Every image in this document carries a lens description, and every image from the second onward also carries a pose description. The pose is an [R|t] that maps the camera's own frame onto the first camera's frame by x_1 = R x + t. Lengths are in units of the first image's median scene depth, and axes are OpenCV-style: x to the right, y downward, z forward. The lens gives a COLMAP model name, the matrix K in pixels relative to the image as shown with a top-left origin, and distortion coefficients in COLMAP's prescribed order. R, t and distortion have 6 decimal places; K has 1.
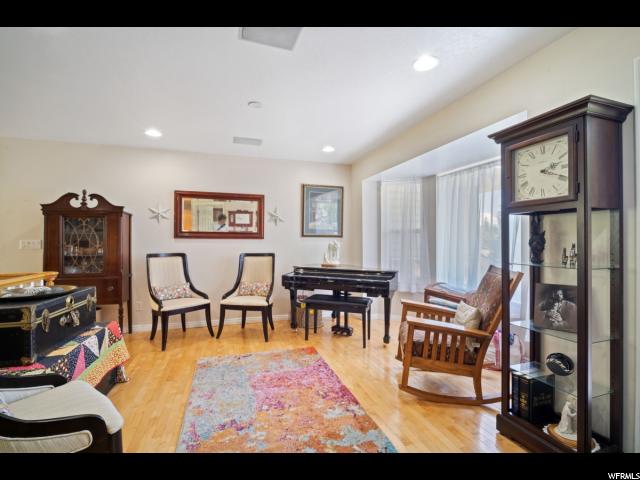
lens RADIAL K [[297.9, 0, 323.7], [0, 297.9, 240.1], [0, 0, 1]] dist [-0.028833, 0.011725]
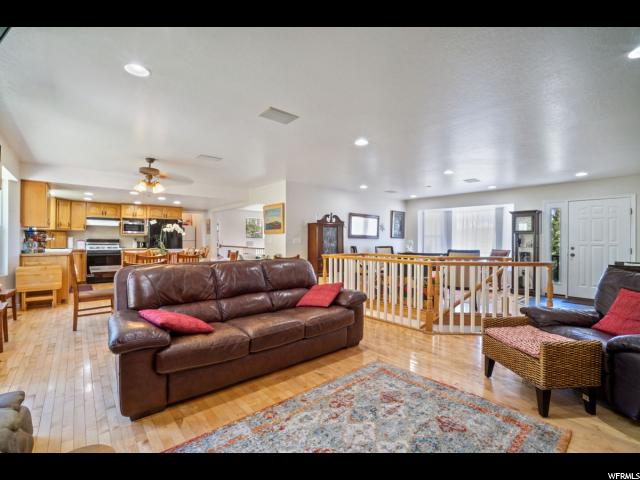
lens RADIAL K [[297.9, 0, 323.7], [0, 297.9, 240.1], [0, 0, 1]] dist [-0.028833, 0.011725]
pose [[0.897376, 0.002683, 0.441259, -1.698166], [-0.007419, 0.999932, 0.009008, -0.013960], [-0.441205, -0.011357, 0.897334, -0.687402]]
